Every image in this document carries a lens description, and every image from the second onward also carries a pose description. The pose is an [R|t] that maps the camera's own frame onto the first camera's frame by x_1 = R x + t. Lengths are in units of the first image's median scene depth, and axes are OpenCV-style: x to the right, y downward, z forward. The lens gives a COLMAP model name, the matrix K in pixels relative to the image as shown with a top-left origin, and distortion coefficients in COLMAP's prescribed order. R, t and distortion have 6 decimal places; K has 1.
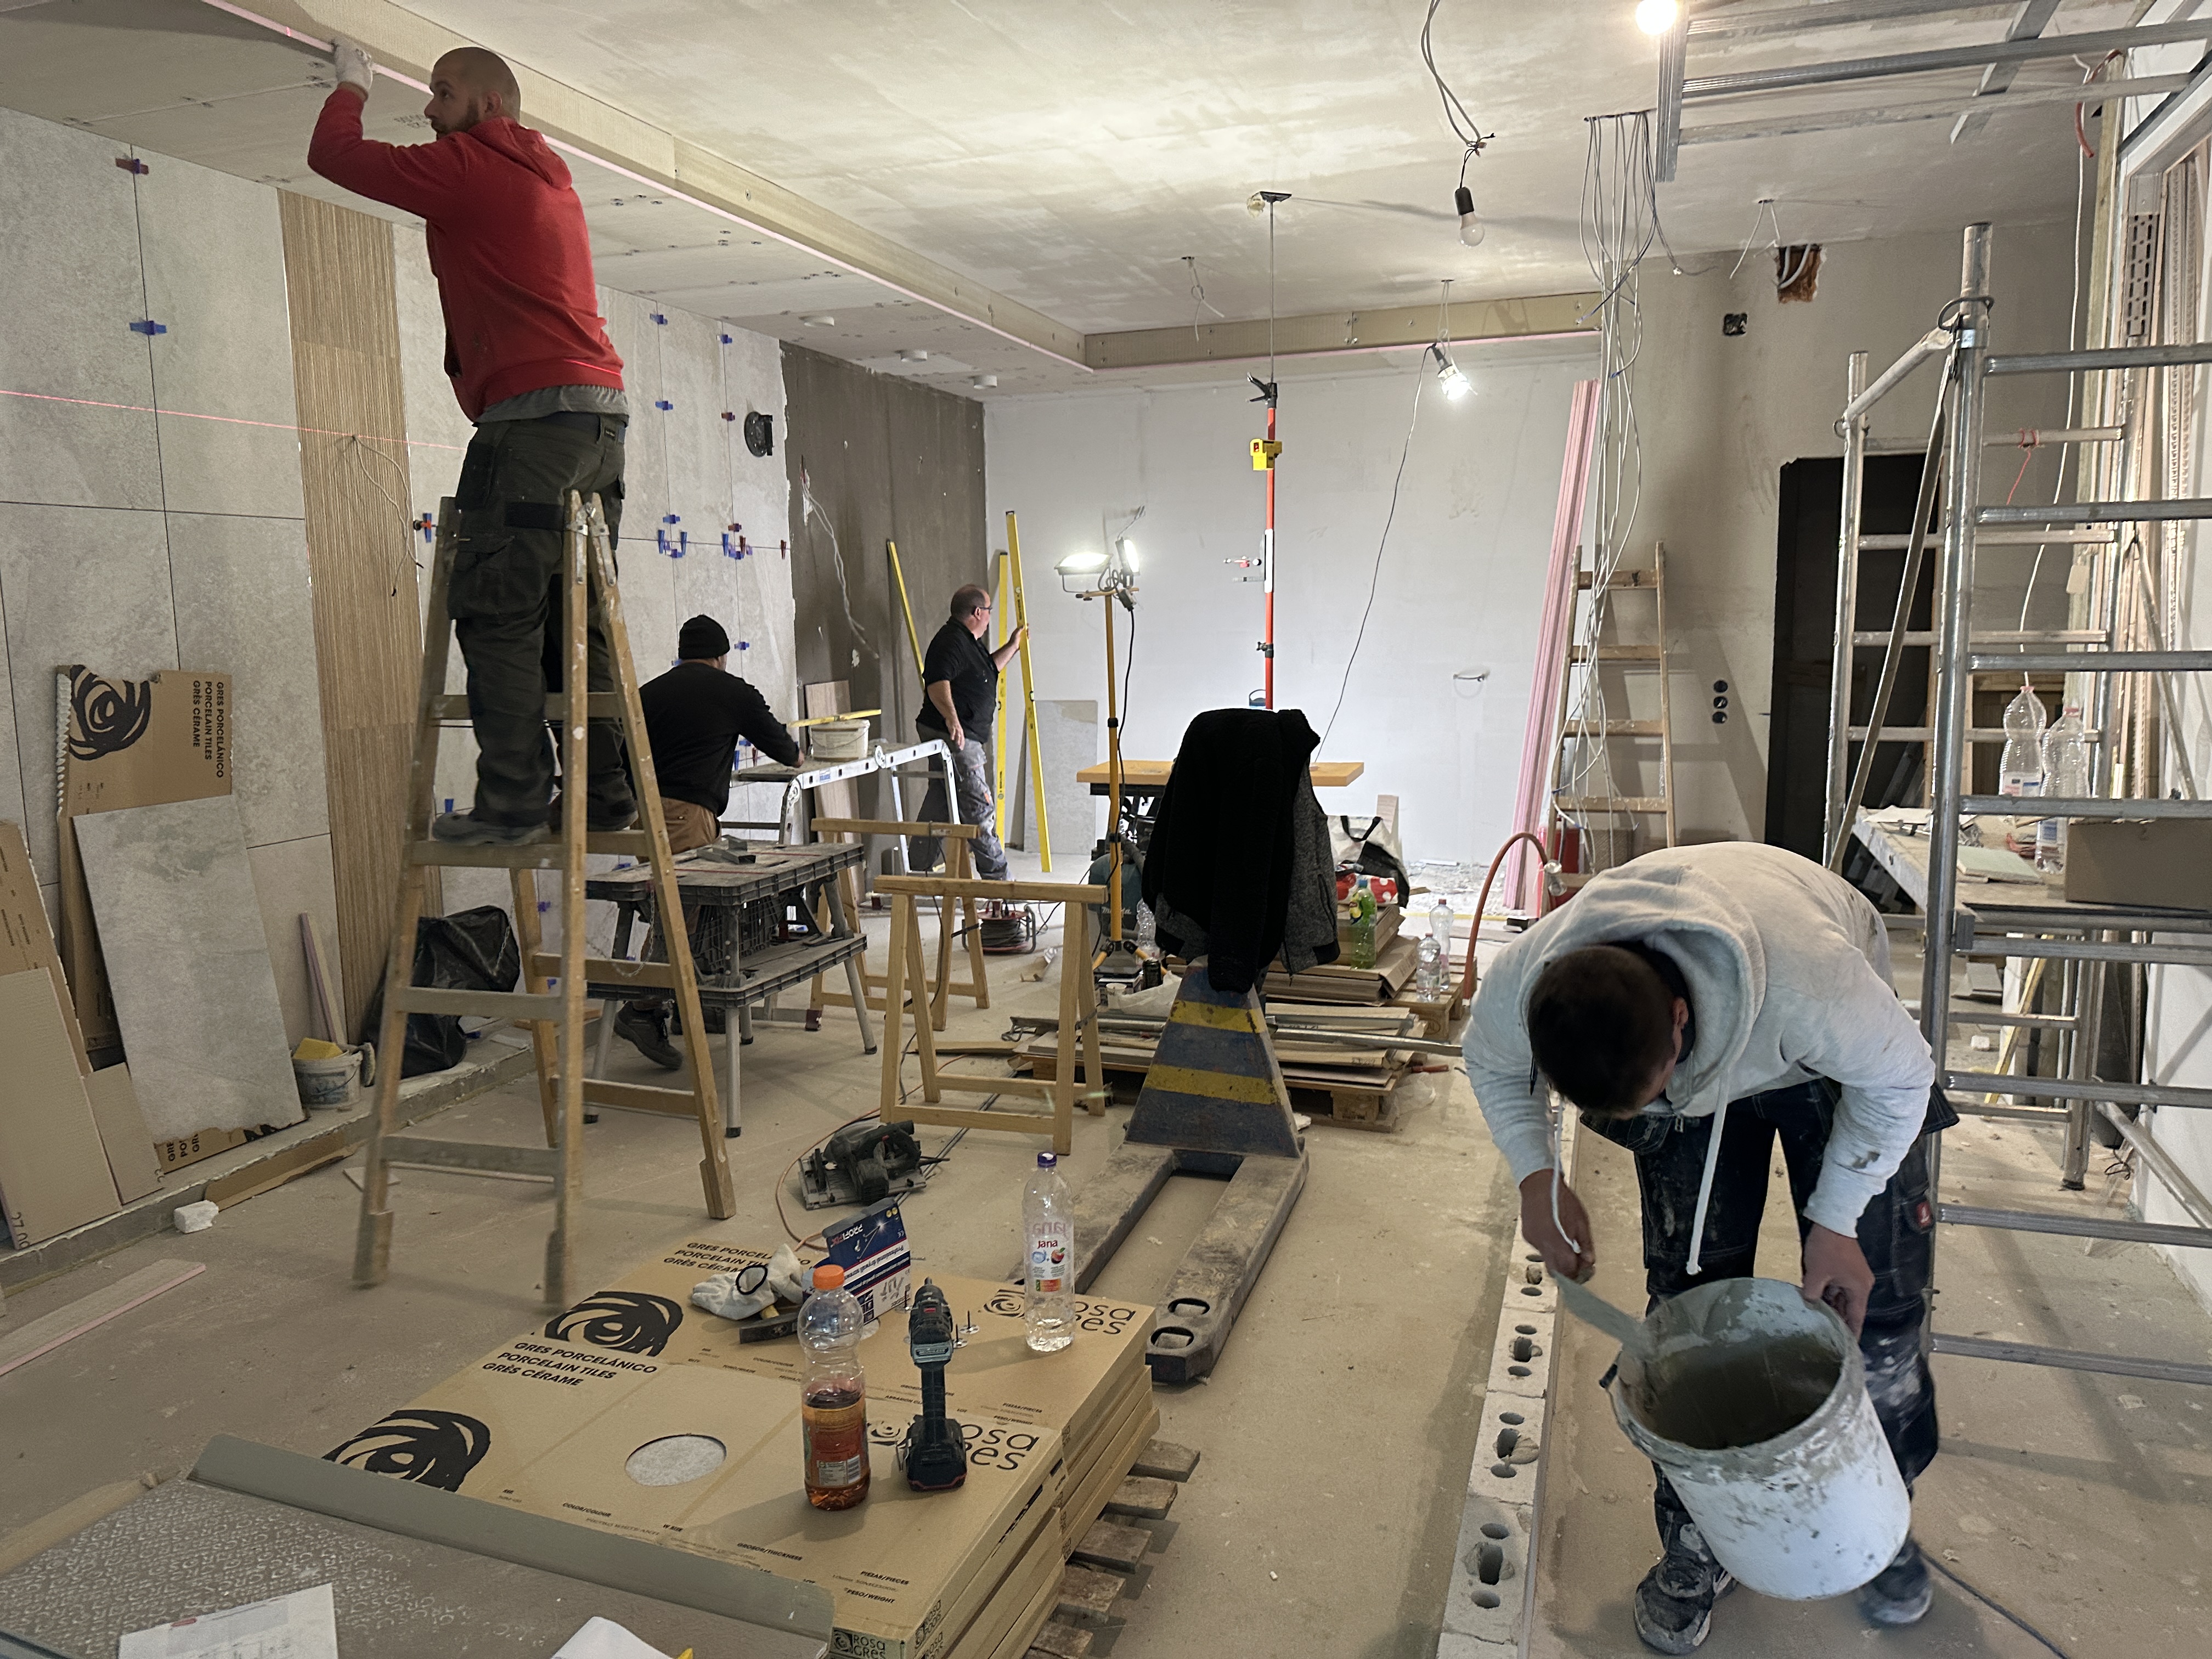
lens RADIAL K [[1546.5, 0, 1107.5], [0, 1546.5, 824.6], [0, 0, 1]] dist [-0.000779, 0.001126]
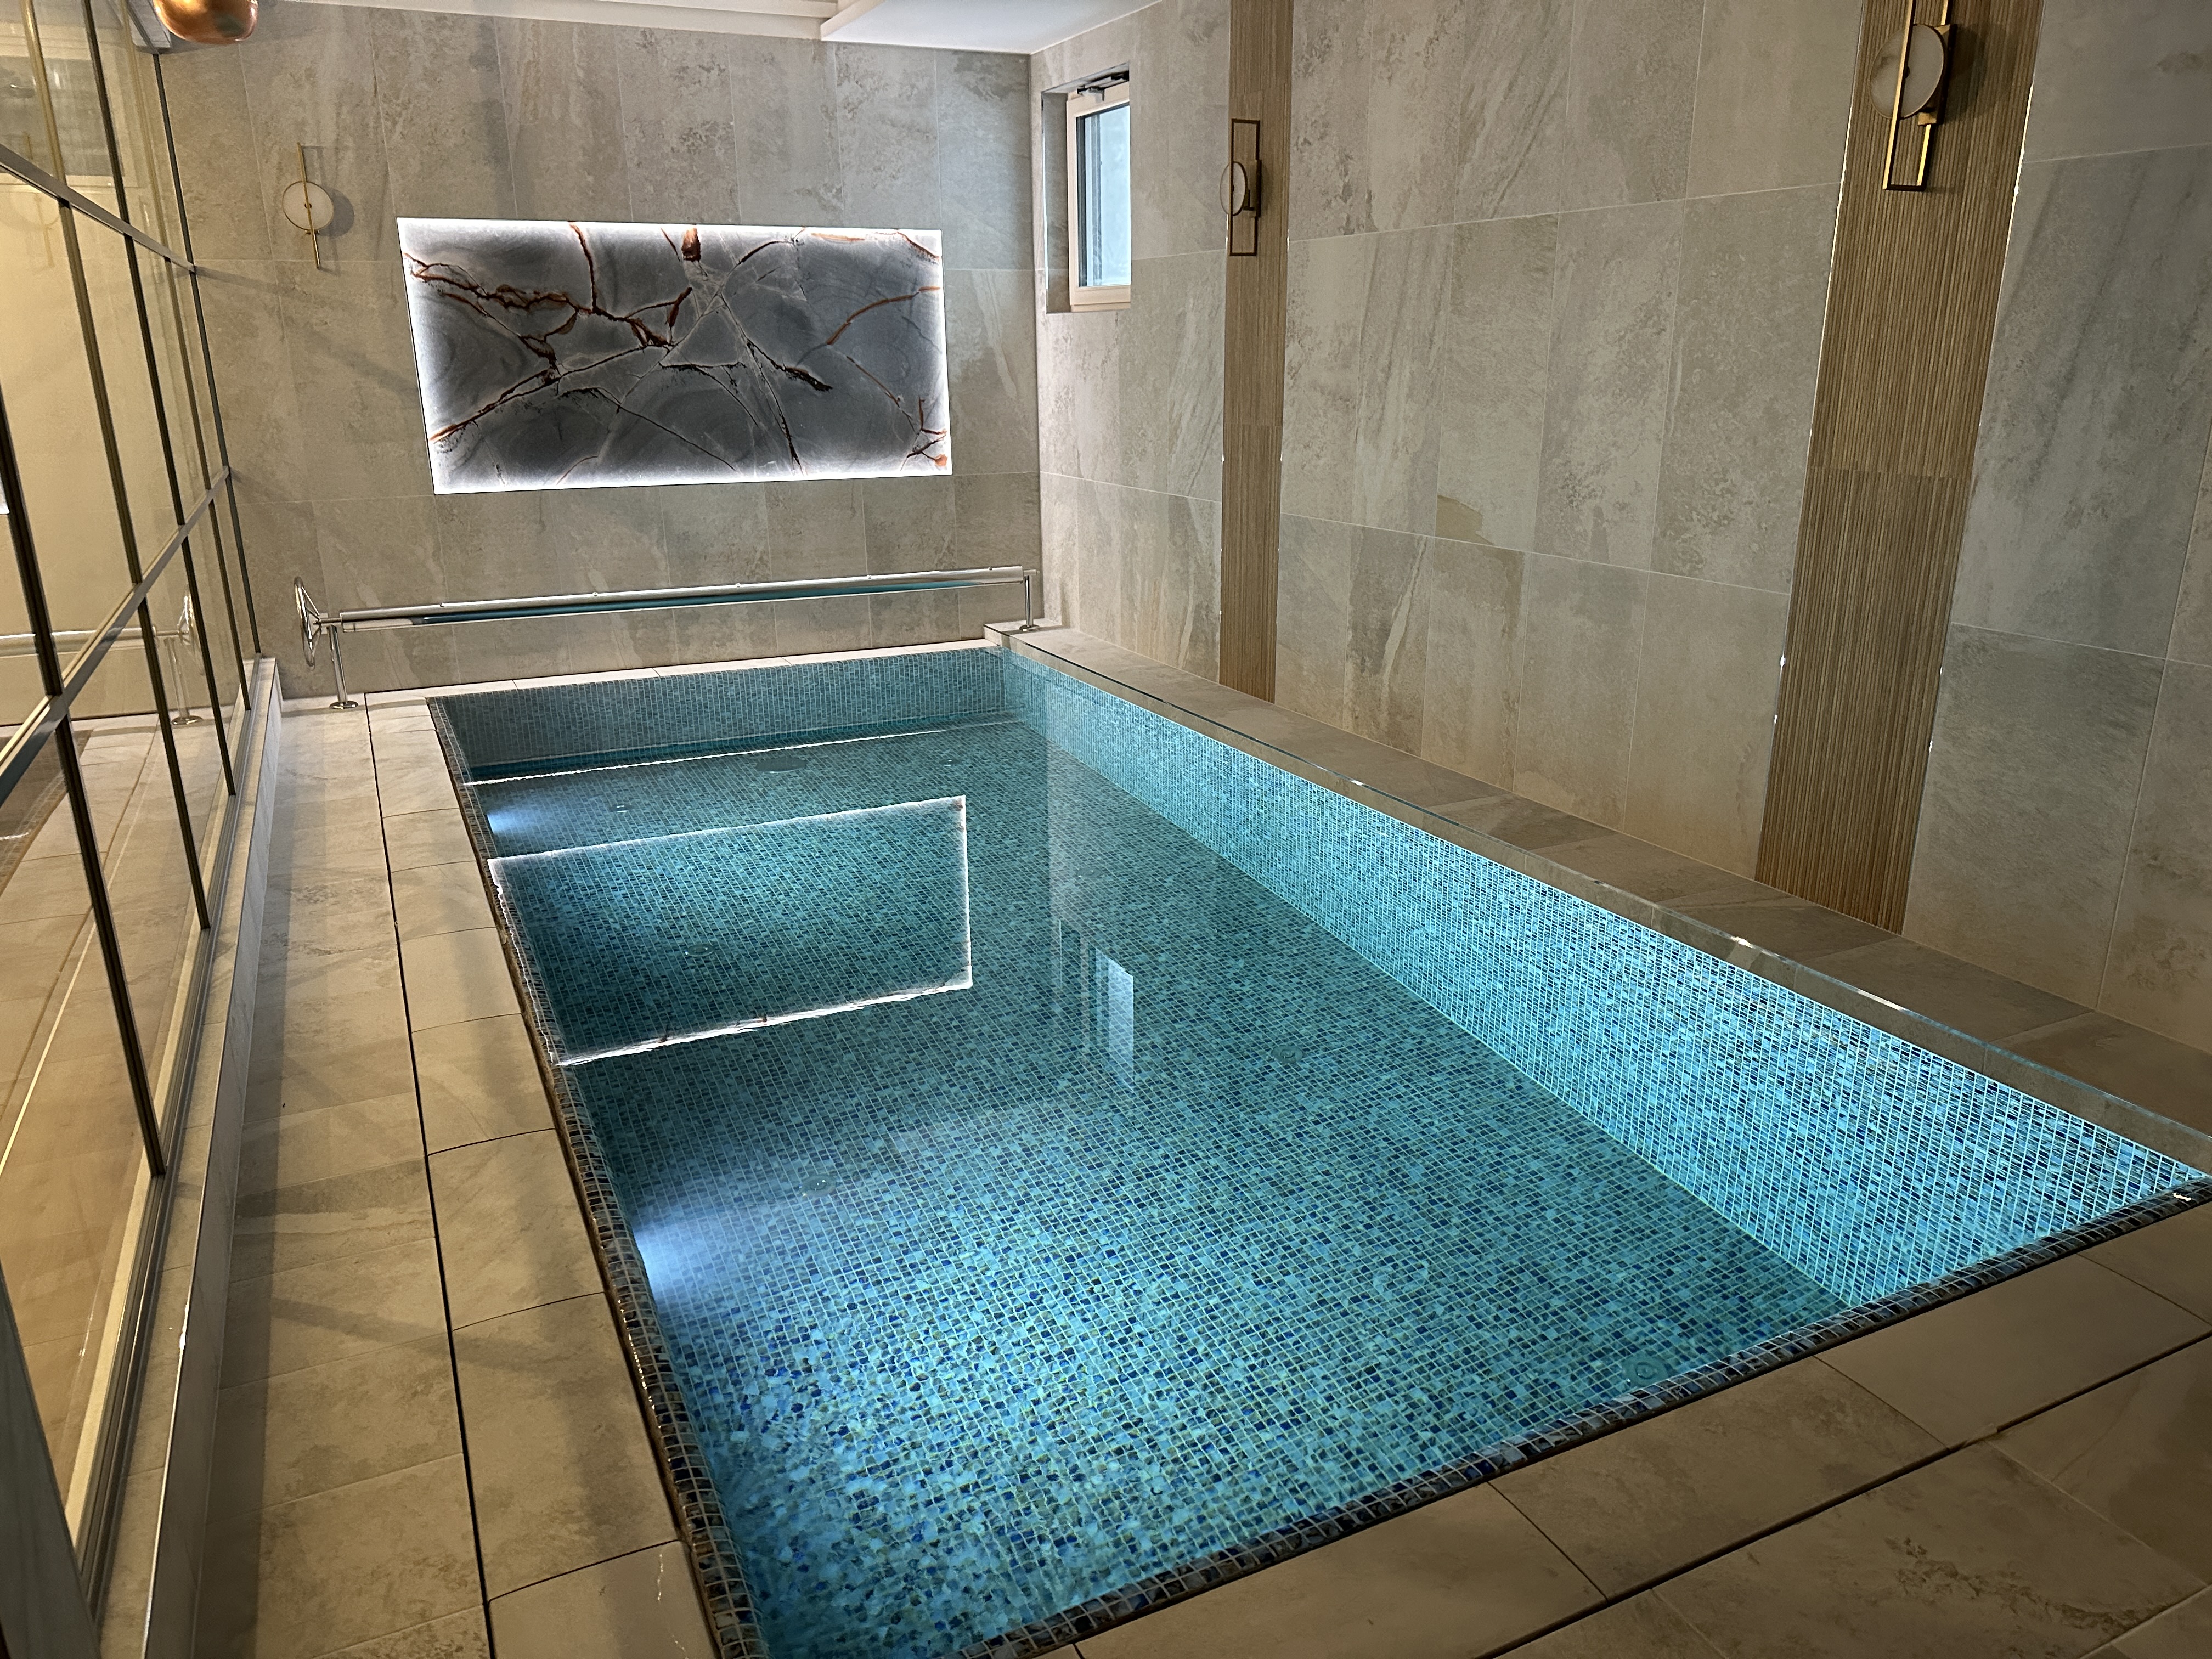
lens RADIAL K [[1546.5, 0, 1111.4], [0, 1546.5, 829.8], [0, 0, 1]] dist [-0.000779, 0.001126]
pose [[-0.702434, 0.226128, -0.674872, 0.329065], [-0.088429, 0.913115, 0.397997, -0.178365], [0.706234, 0.339245, -0.621407, 1.341530]]
